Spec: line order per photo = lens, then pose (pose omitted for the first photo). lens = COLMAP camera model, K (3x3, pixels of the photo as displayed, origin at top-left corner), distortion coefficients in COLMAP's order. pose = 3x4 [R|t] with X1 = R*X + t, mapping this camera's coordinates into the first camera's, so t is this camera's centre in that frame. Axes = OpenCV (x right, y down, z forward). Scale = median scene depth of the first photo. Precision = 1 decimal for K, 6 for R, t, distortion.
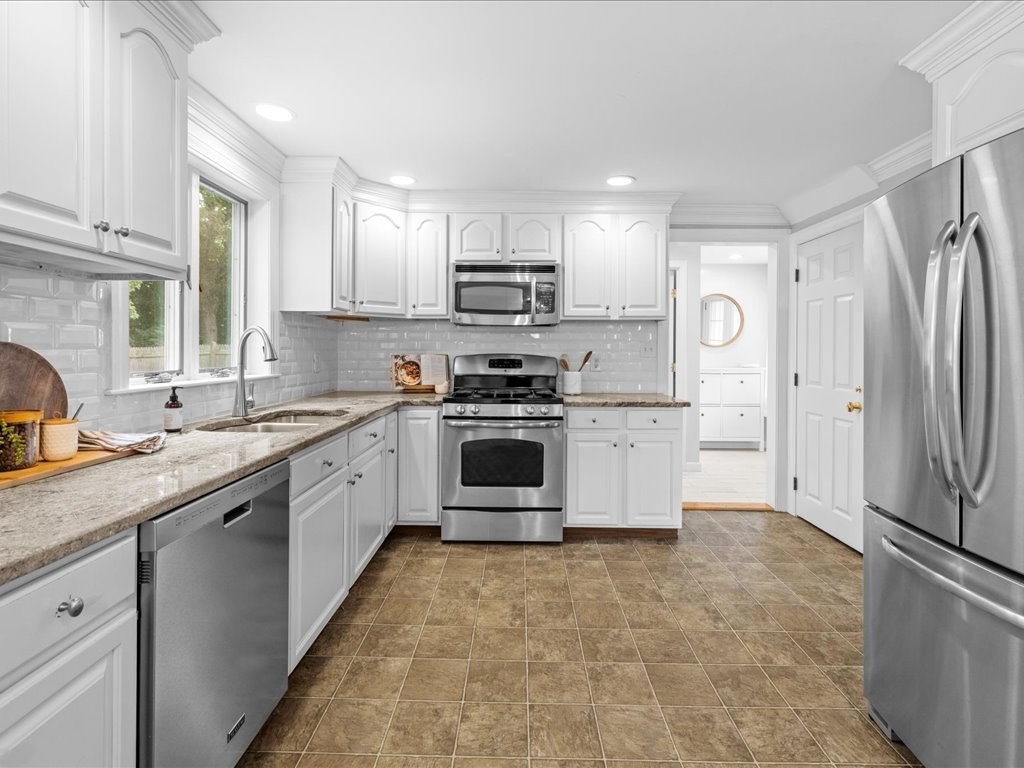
lens RADIAL K [[490.8, 0, 513.2], [0, 490.8, 353.2], [0, 0, 1]] dist [0.001119, 0.000376]
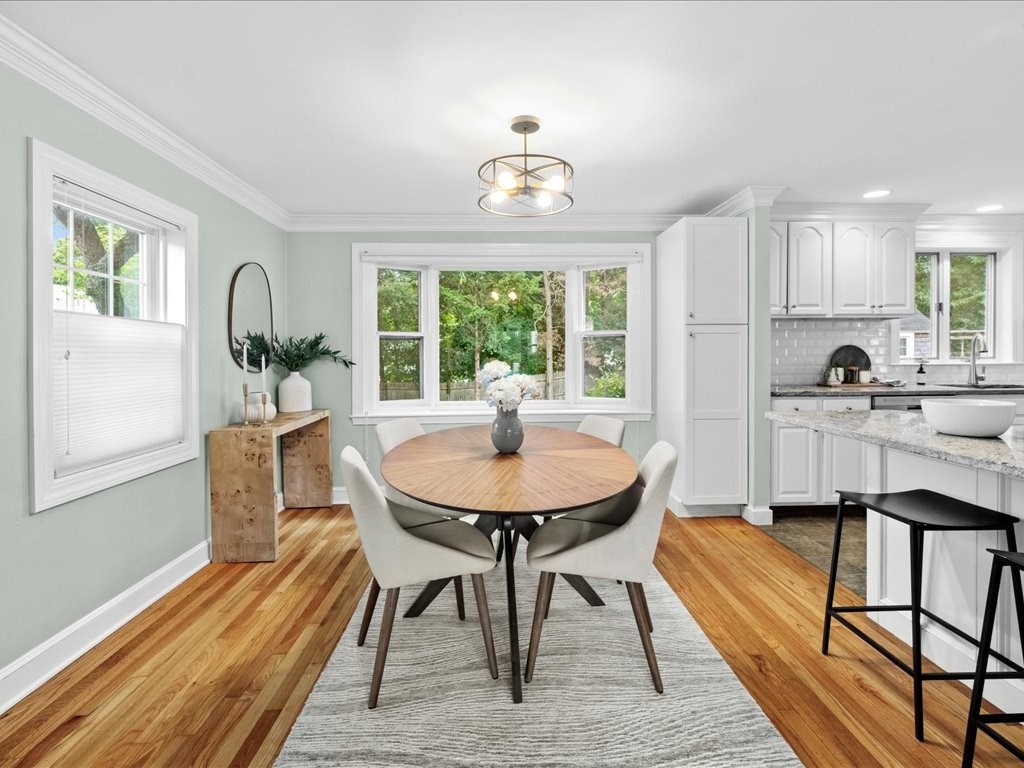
lens RADIAL K [[489.0, 0, 510.3], [0, 489.0, 361.2], [0, 0, 1]] dist [-0.004023, -0.000544]
pose [[0.041455, 0.006264, -0.999121, 0.821649], [0.003687, 0.999973, 0.006422, 0.021367], [0.999134, -0.003950, 0.041430, -0.537696]]
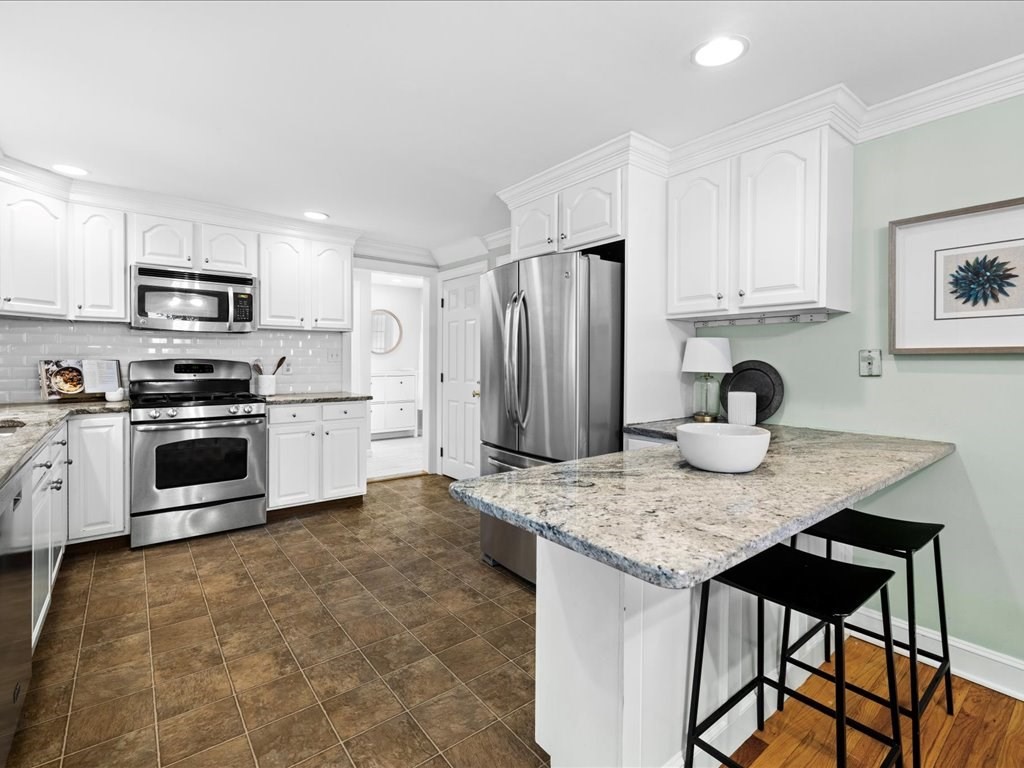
lens RADIAL K [[484.5, 0, 511.8], [0, 484.5, 364.2], [0, 0, 1]] dist [-0.000072, 0.000036]
pose [[0.778018, -0.006278, 0.628210, -0.154976], [0.001429, 0.999965, 0.008223, 0.005293], [-0.628240, -0.005500, 0.778000, -0.226238]]
